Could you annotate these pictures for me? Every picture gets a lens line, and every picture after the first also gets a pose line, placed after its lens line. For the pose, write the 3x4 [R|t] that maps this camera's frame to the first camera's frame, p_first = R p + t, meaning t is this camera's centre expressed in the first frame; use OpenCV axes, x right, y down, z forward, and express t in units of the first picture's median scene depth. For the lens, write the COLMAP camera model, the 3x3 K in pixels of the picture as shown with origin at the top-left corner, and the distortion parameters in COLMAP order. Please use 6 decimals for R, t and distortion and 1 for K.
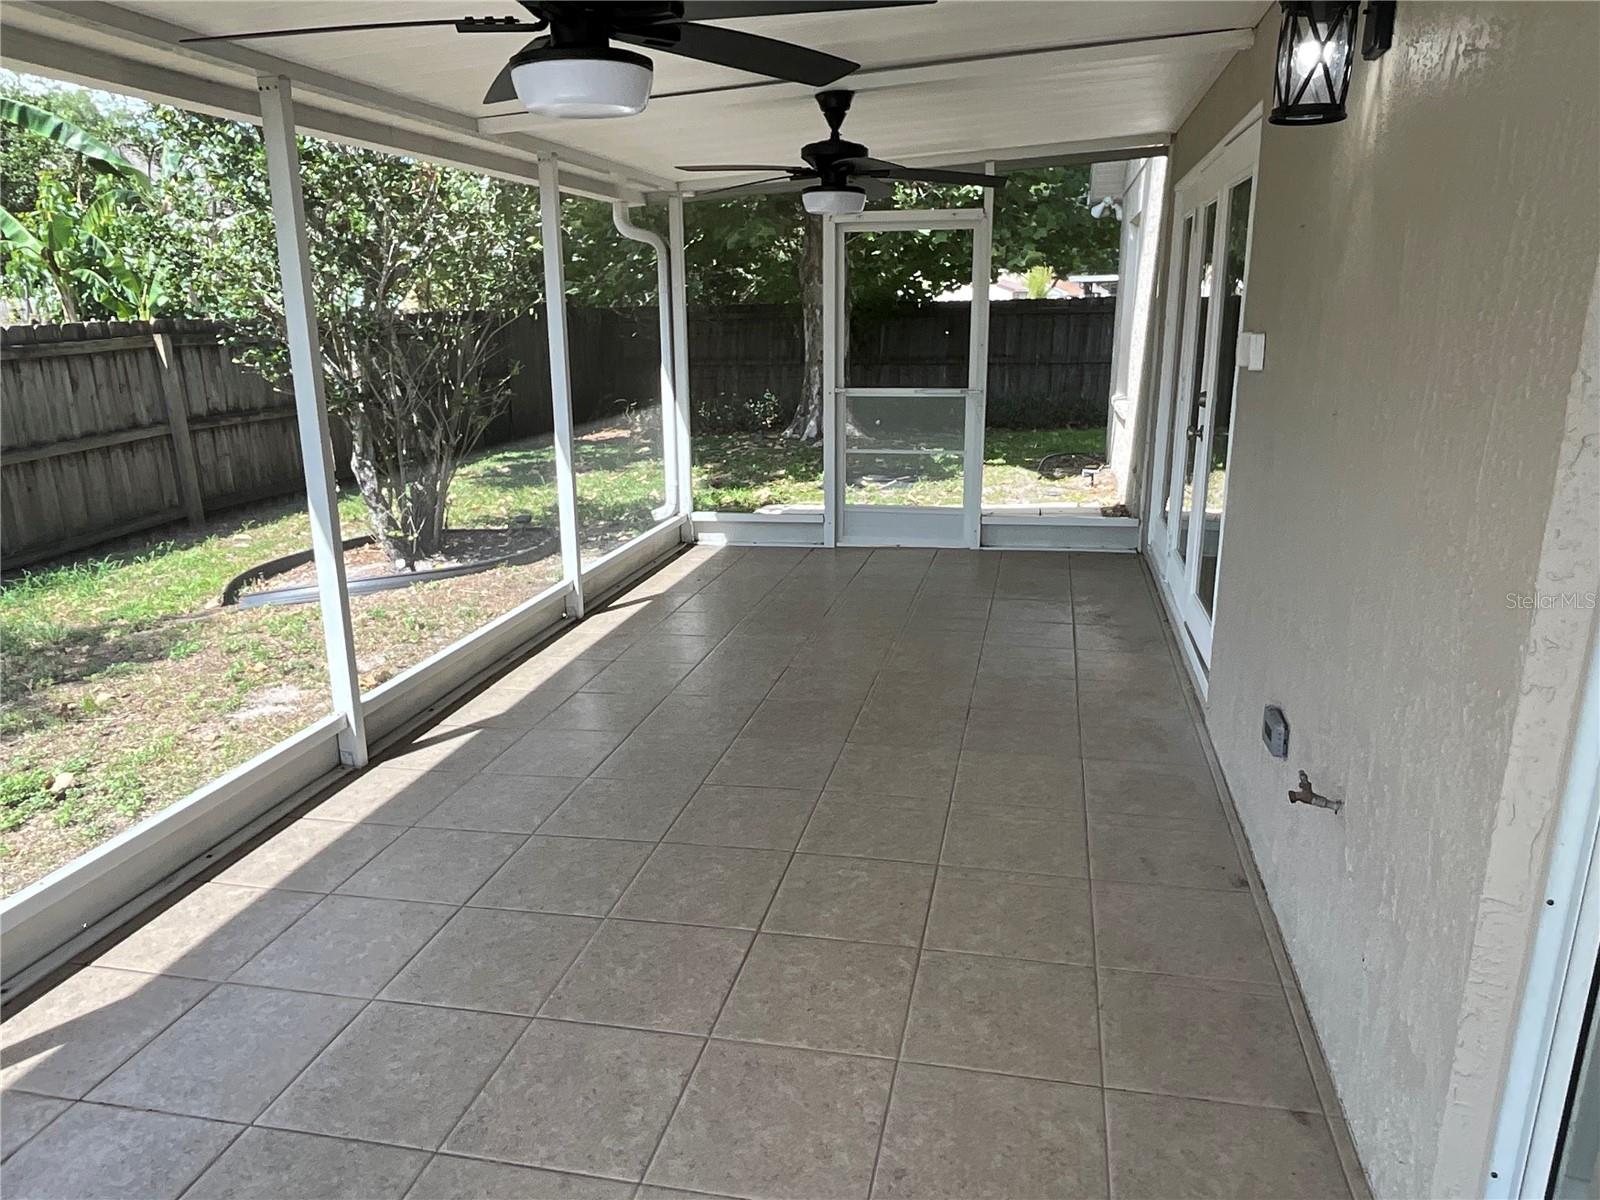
lens RADIAL K [[1074.3, 0, 803.9], [0, 1074.3, 601.2], [0, 0, 1]] dist [-0.002803, -0.008323]
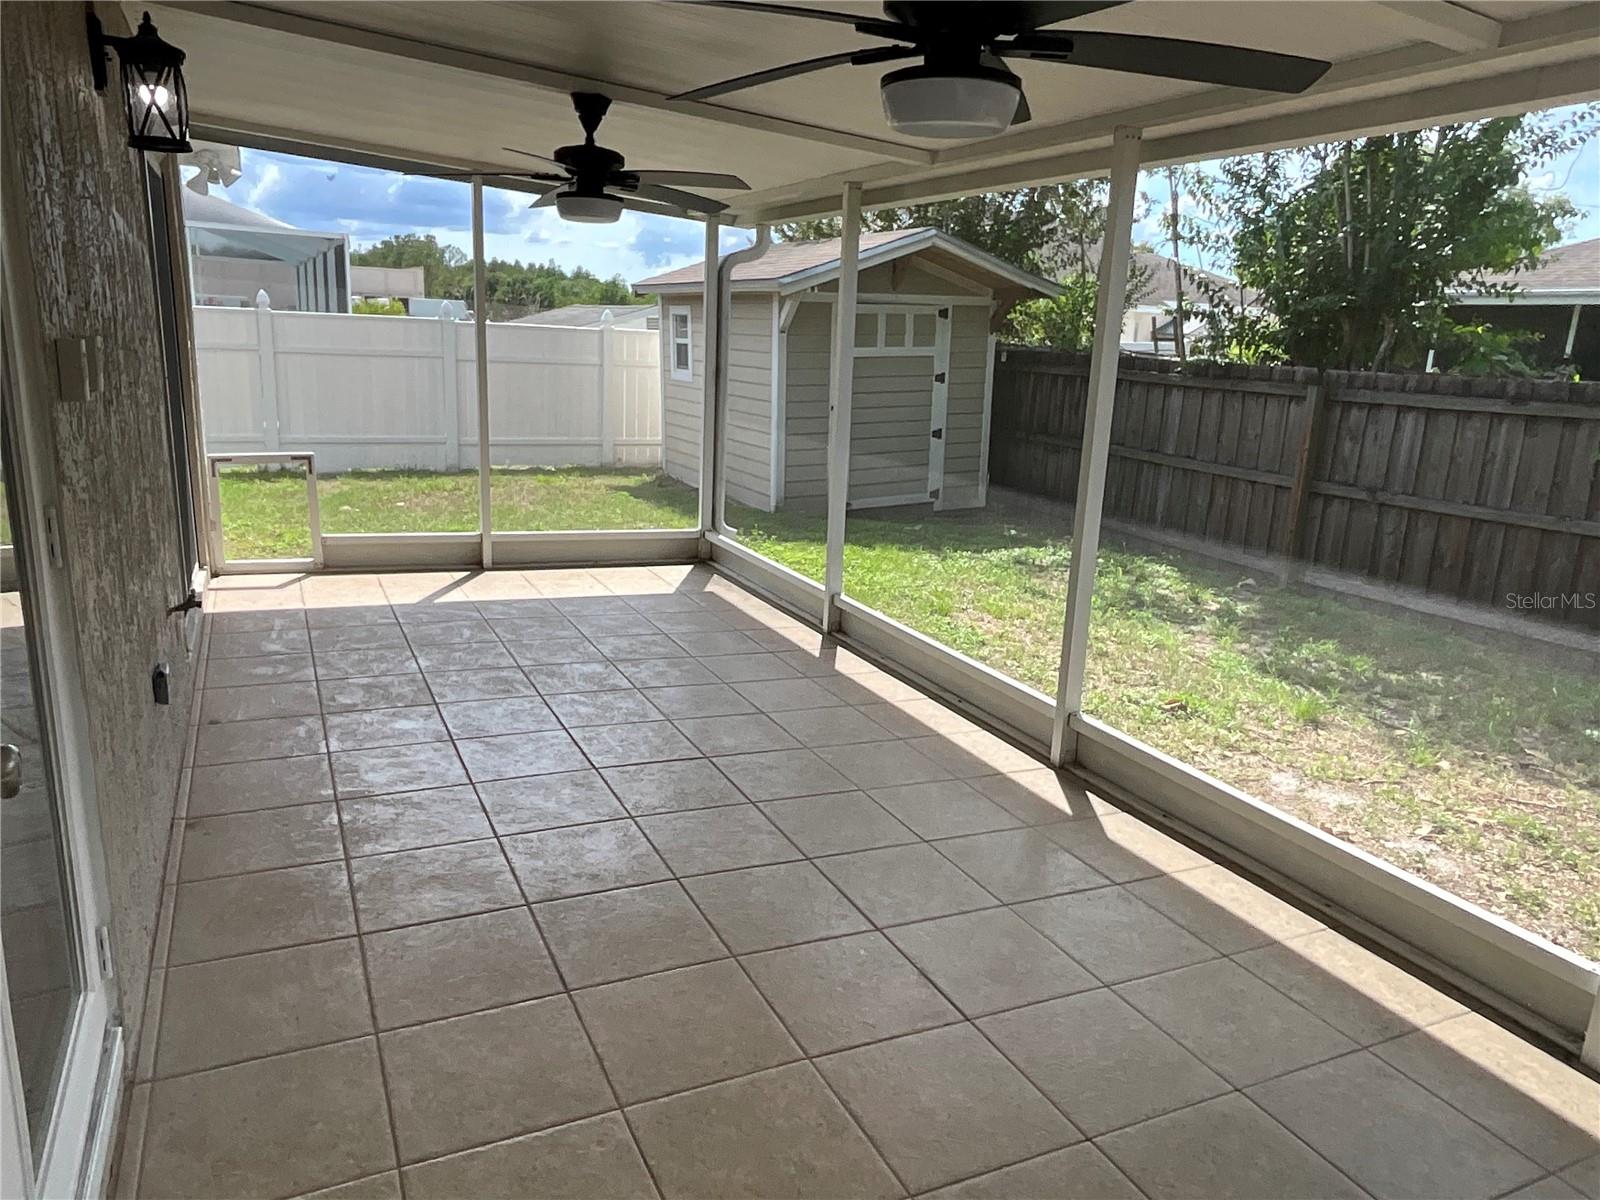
lens RADIAL K [[1074.3, 0, 796.8], [0, 1074.3, 600.6], [0, 0, 1]] dist [-0.002803, -0.008323]
pose [[-0.784259, 0.108005, -0.610960, 0.476121], [-0.215789, 0.875768, 0.431816, -0.443633], [0.581698, 0.470494, -0.663523, 1.678879]]
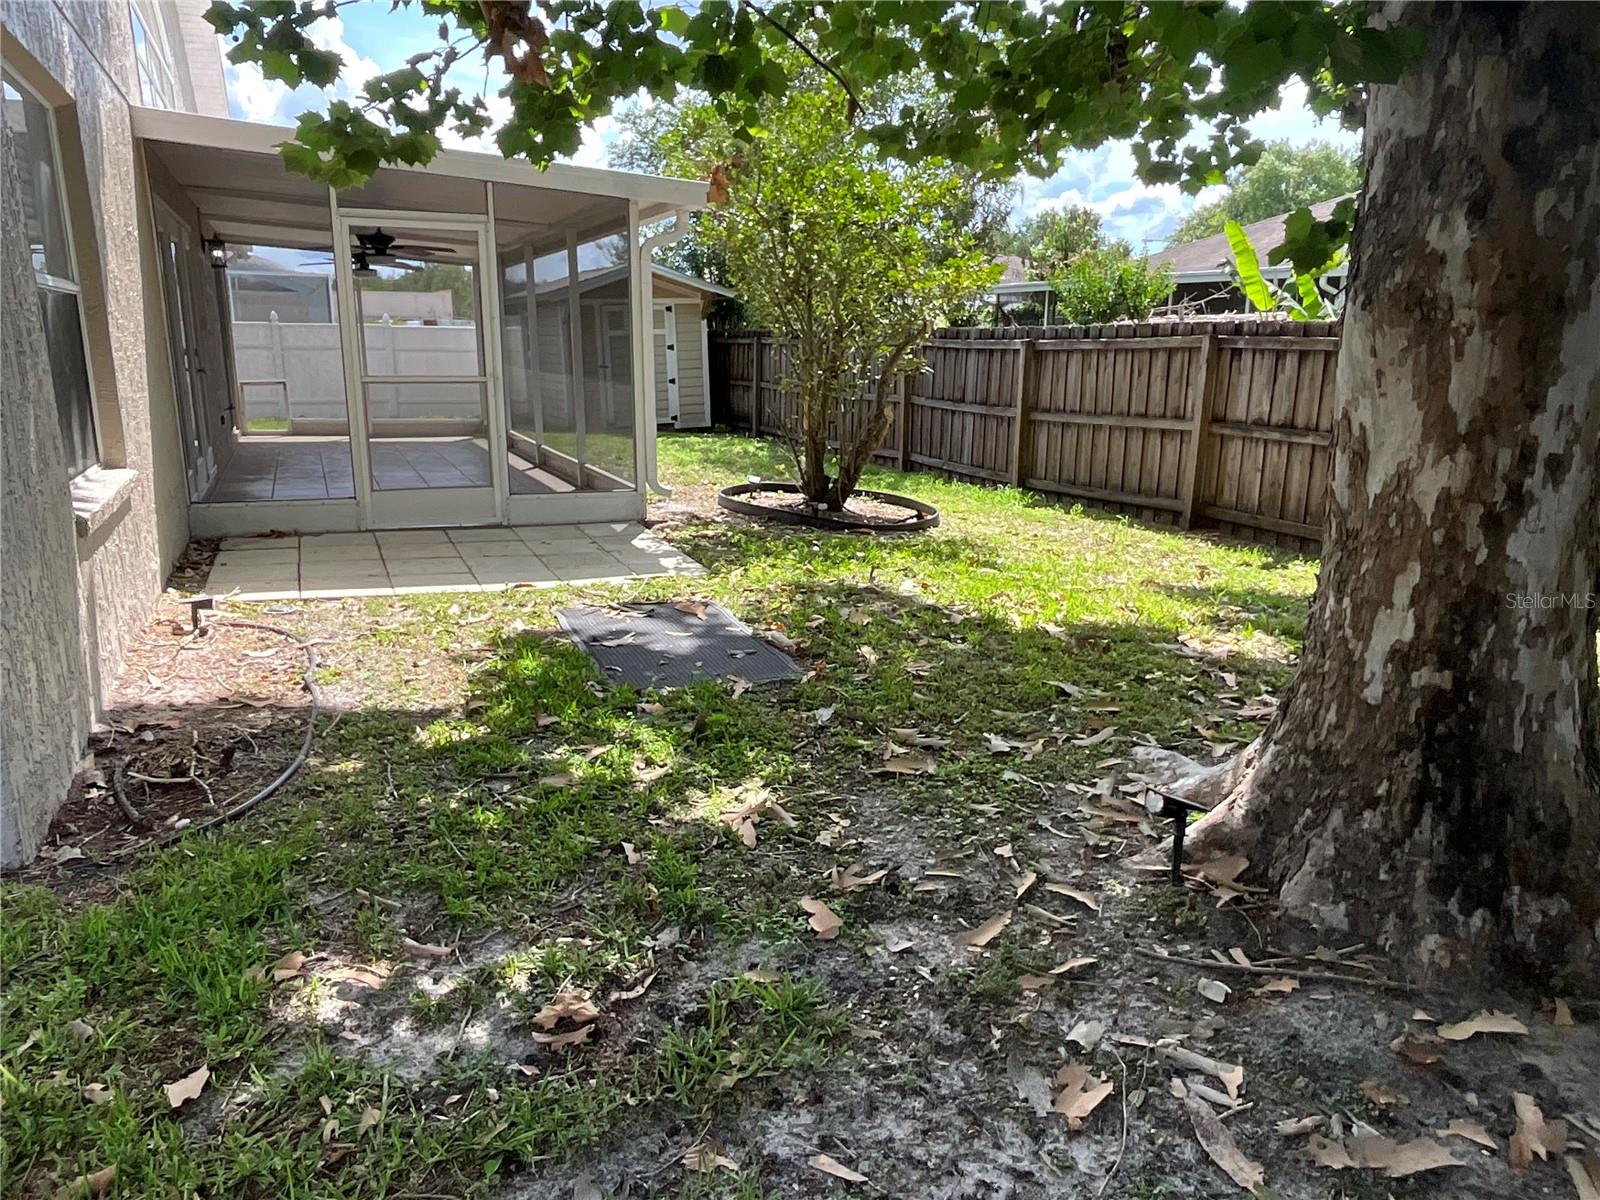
lens RADIAL K [[1074.3, 0, 802.9], [0, 1074.3, 601.5], [0, 0, 1]] dist [-0.002803, -0.008323]
pose [[-0.799247, 0.129252, -0.586940, 0.612280], [-0.174847, 0.884352, 0.432839, -0.638357], [0.575007, 0.448570, -0.684216, 2.459559]]
